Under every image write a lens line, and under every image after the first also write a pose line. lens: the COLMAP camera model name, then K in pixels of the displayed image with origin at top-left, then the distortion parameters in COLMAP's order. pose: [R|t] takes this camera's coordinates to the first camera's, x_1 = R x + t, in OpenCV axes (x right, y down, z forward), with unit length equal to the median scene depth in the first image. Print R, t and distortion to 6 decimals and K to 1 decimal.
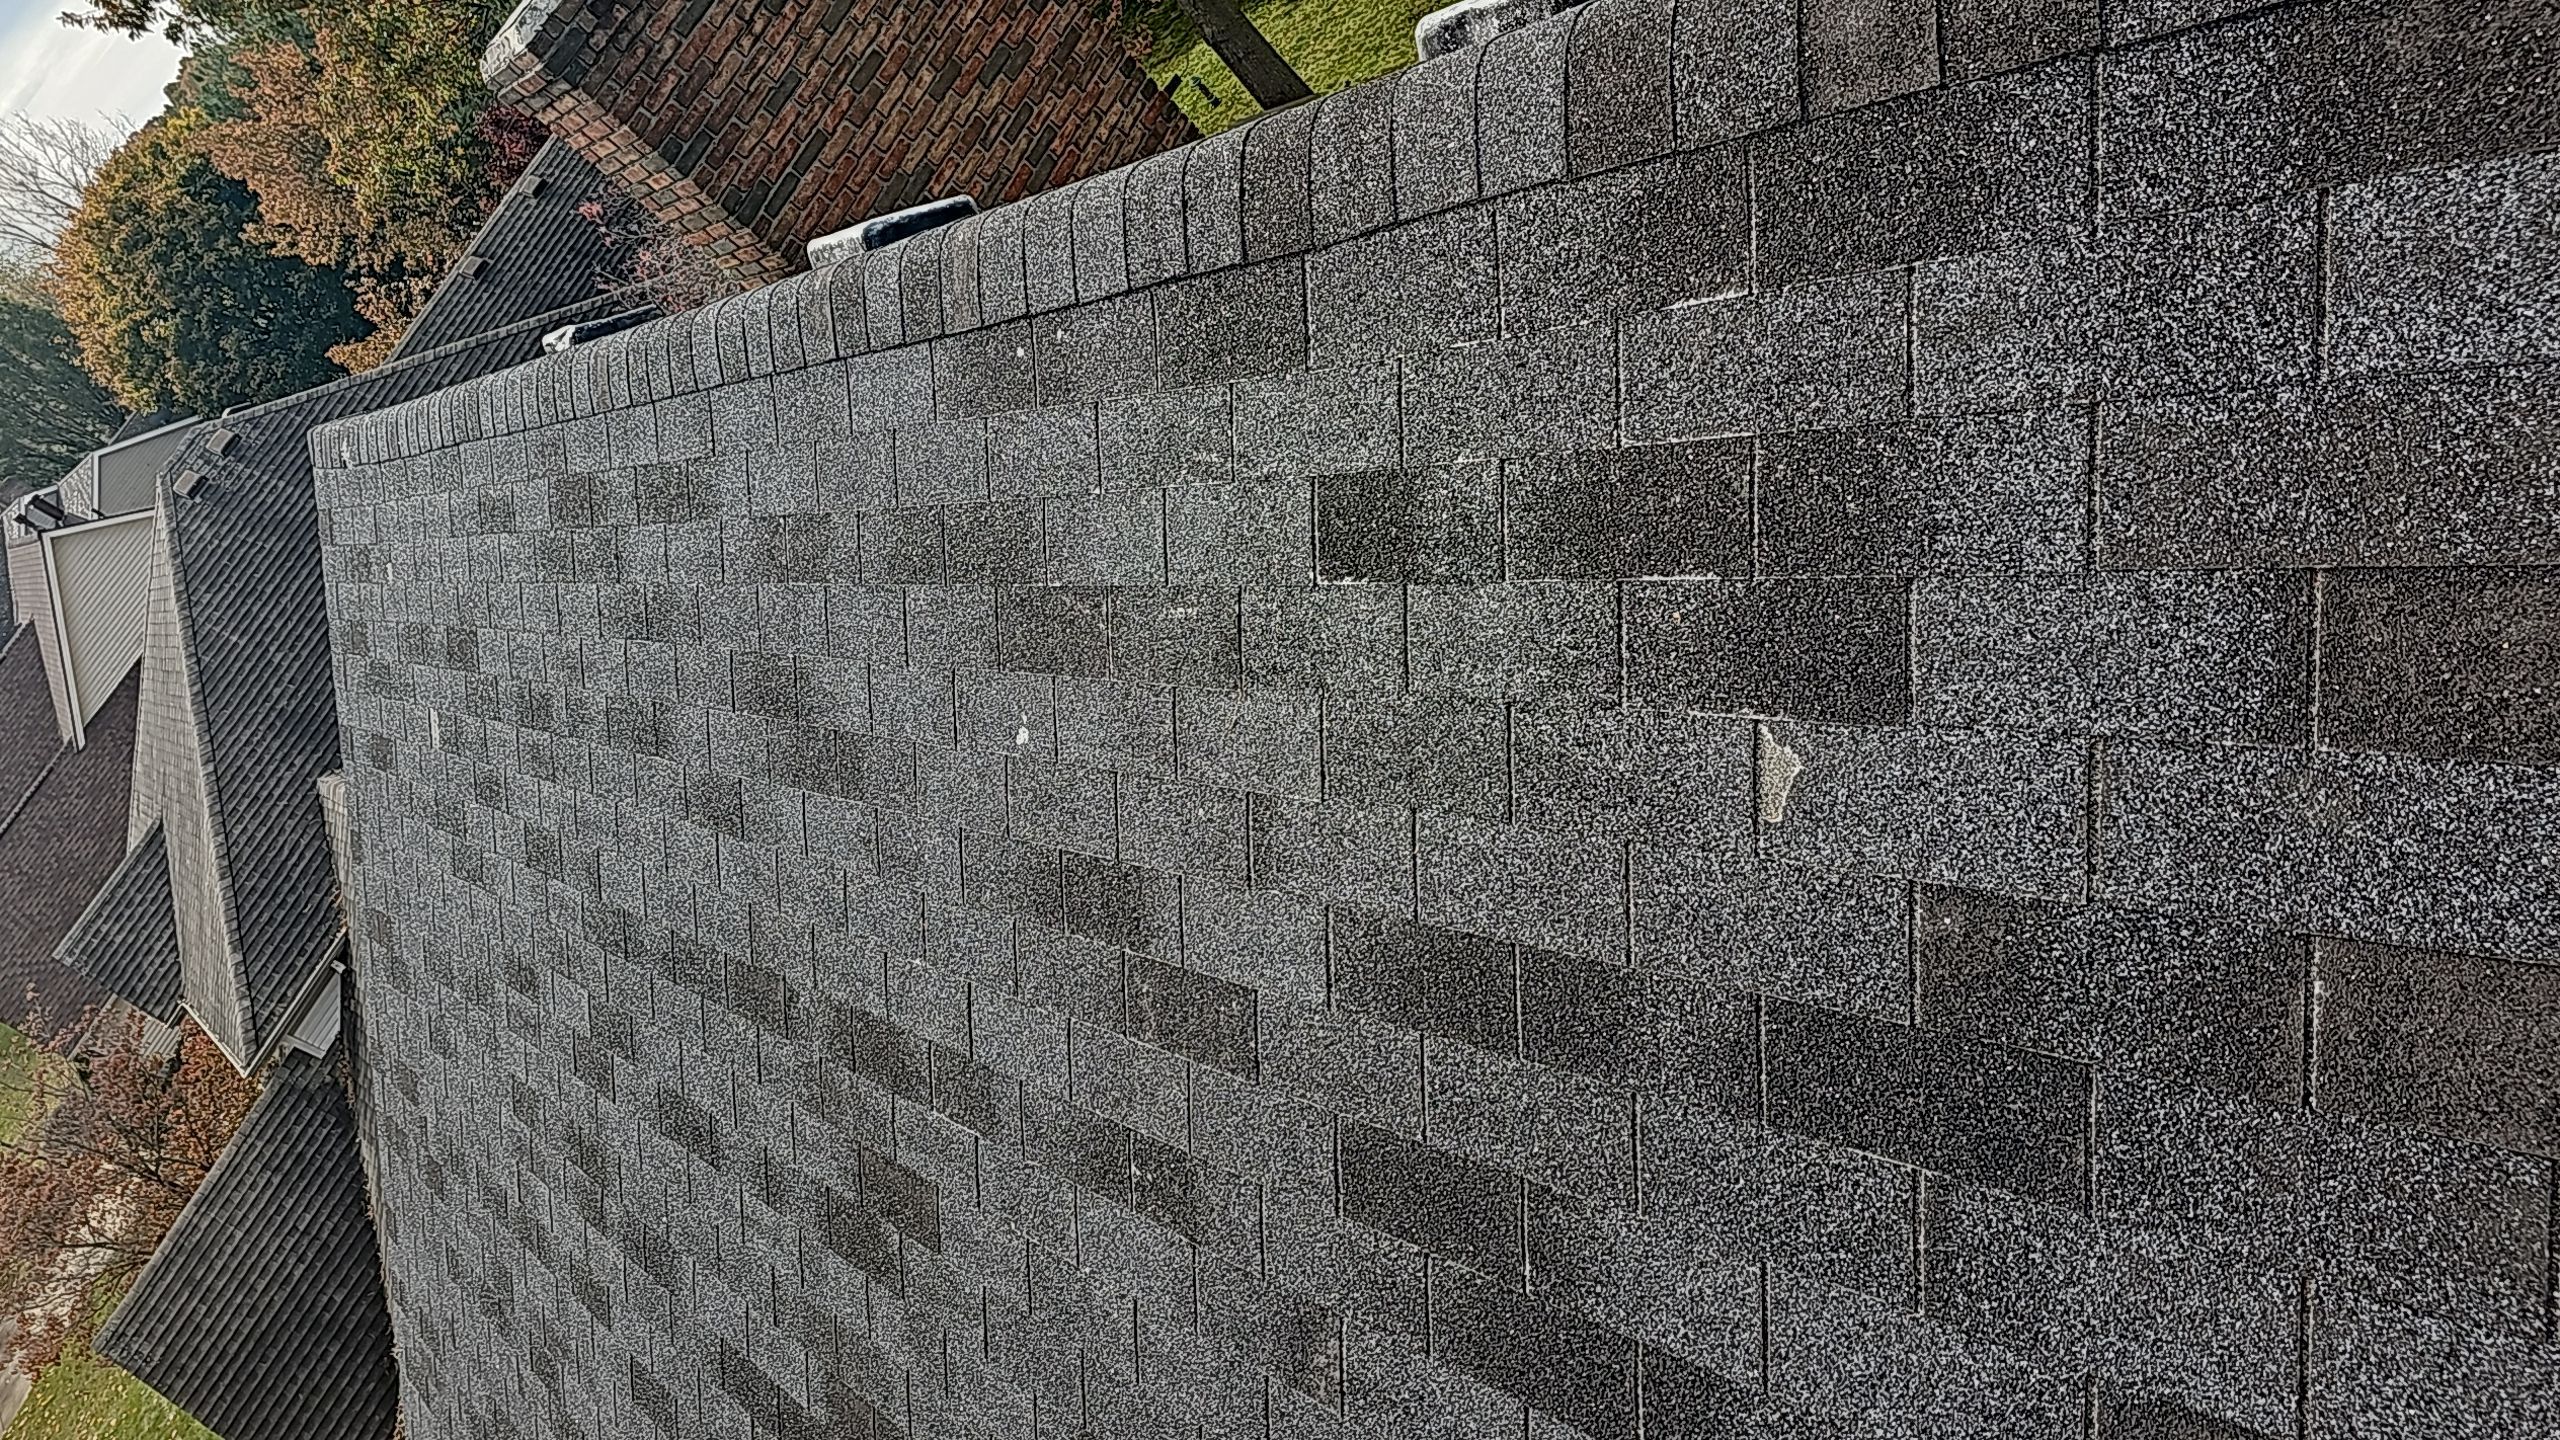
lens RADIAL K [[1755.8, 0, 1280.3], [0, 1755.8, 742.5], [0, 0, 1]] dist [0.071059, -0.066665]
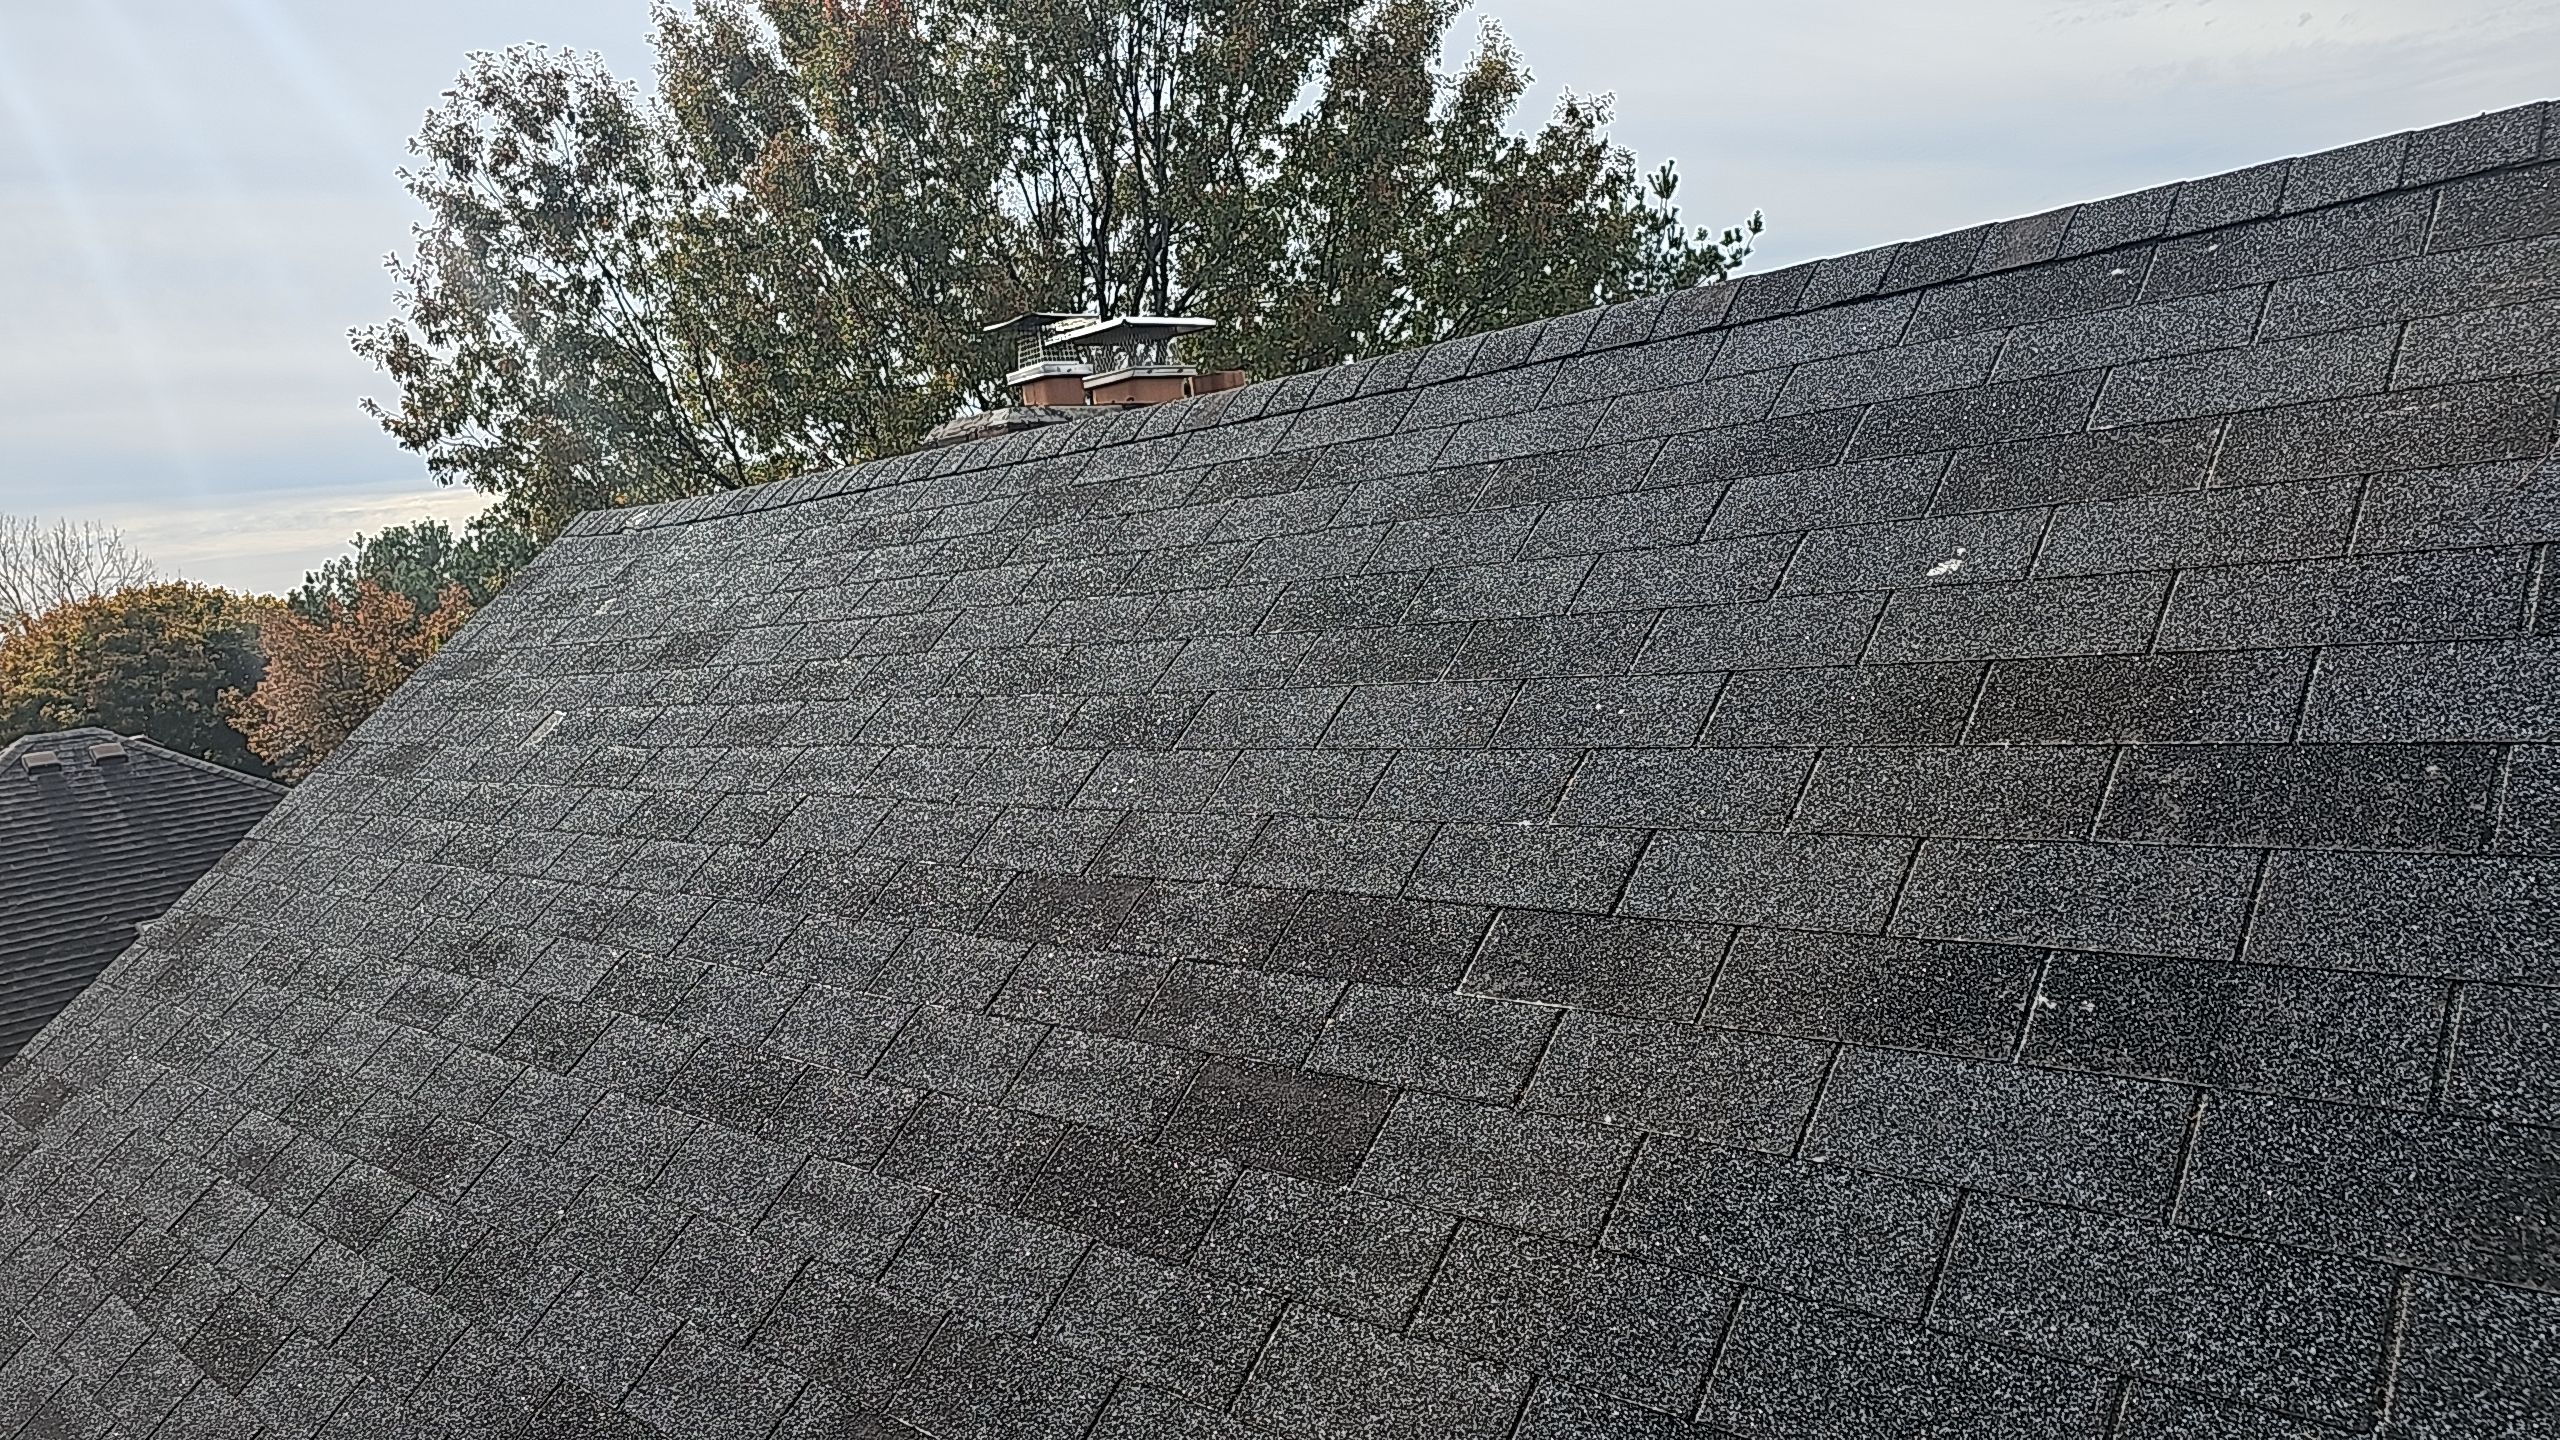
lens RADIAL K [[1755.8, 0, 1261.6], [0, 1755.8, 692.0], [0, 0, 1]] dist [0.071059, -0.066665]
pose [[0.823151, 0.562337, -0.078739, -0.204451], [-0.488467, 0.630567, -0.603146, 0.435769], [-0.289521, 0.534942, 0.793735, 0.336842]]
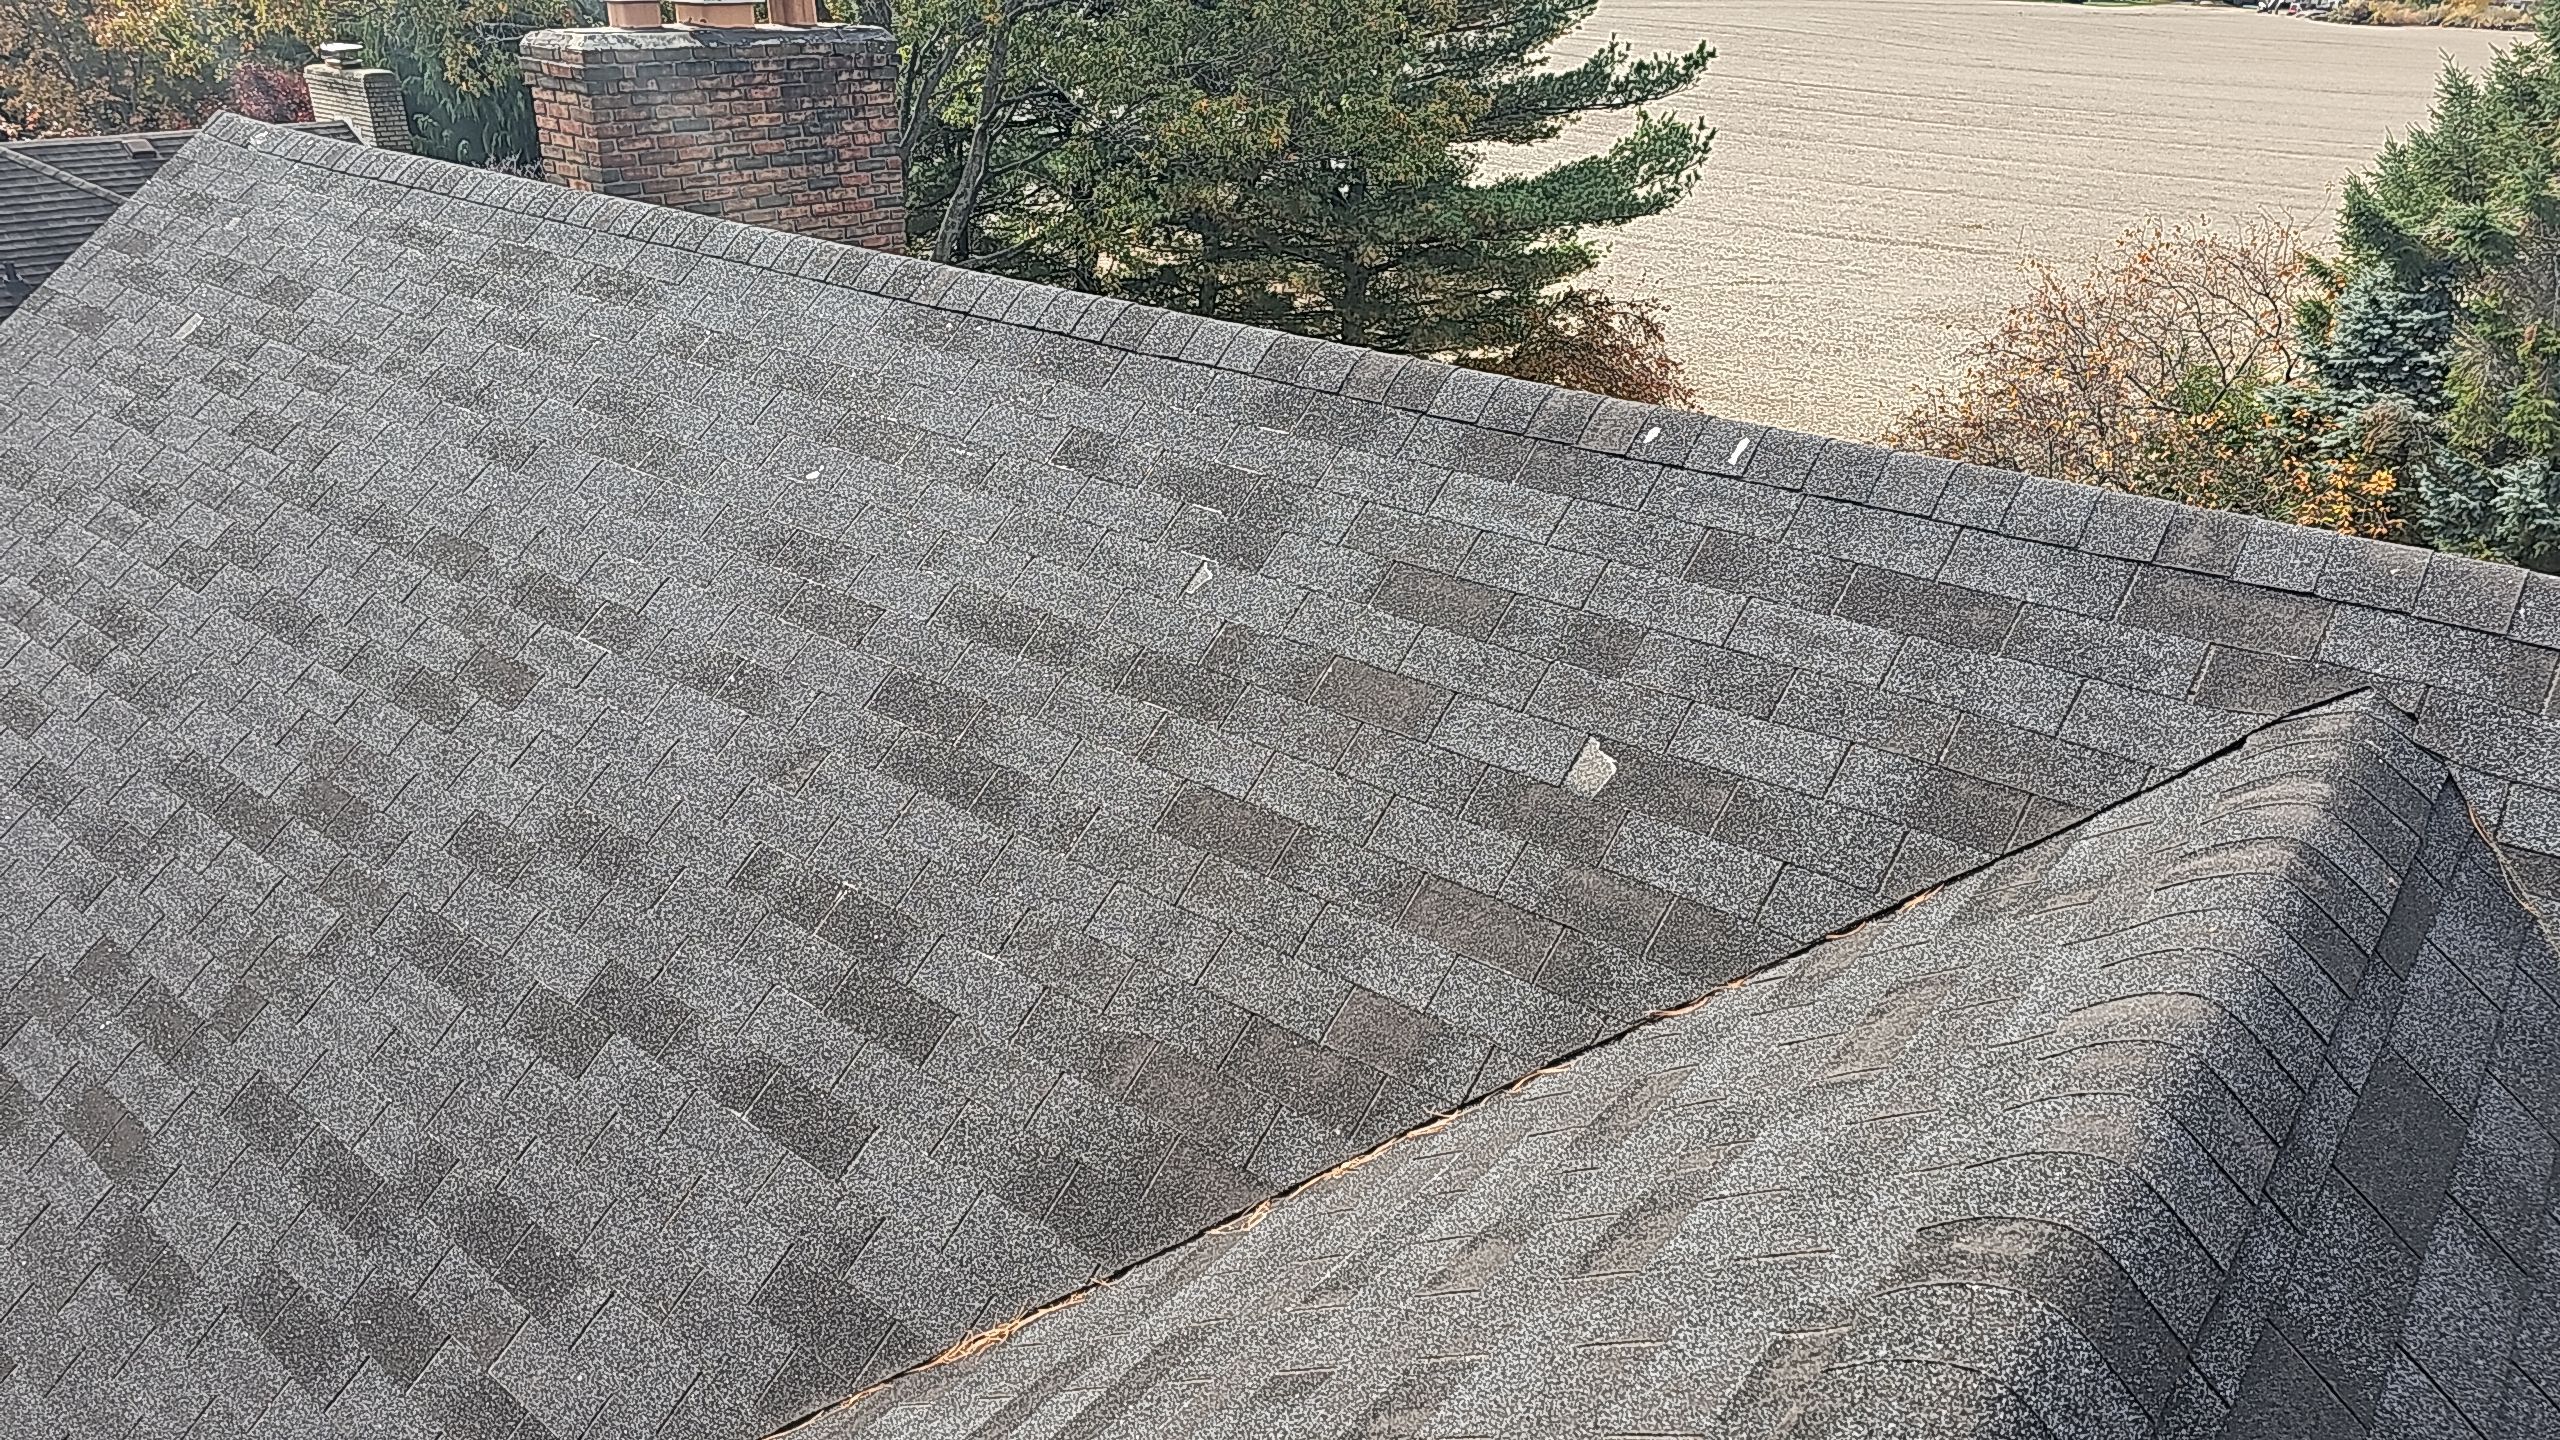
lens RADIAL K [[1755.8, 0, 1304.8], [0, 1755.8, 722.9], [0, 0, 1]] dist [0.071059, -0.066665]
pose [[0.750252, 0.619833, 0.230062, -0.020931], [-0.495358, 0.757449, -0.425314, 0.471833], [-0.437884, 0.205129, 0.875317, -0.487340]]
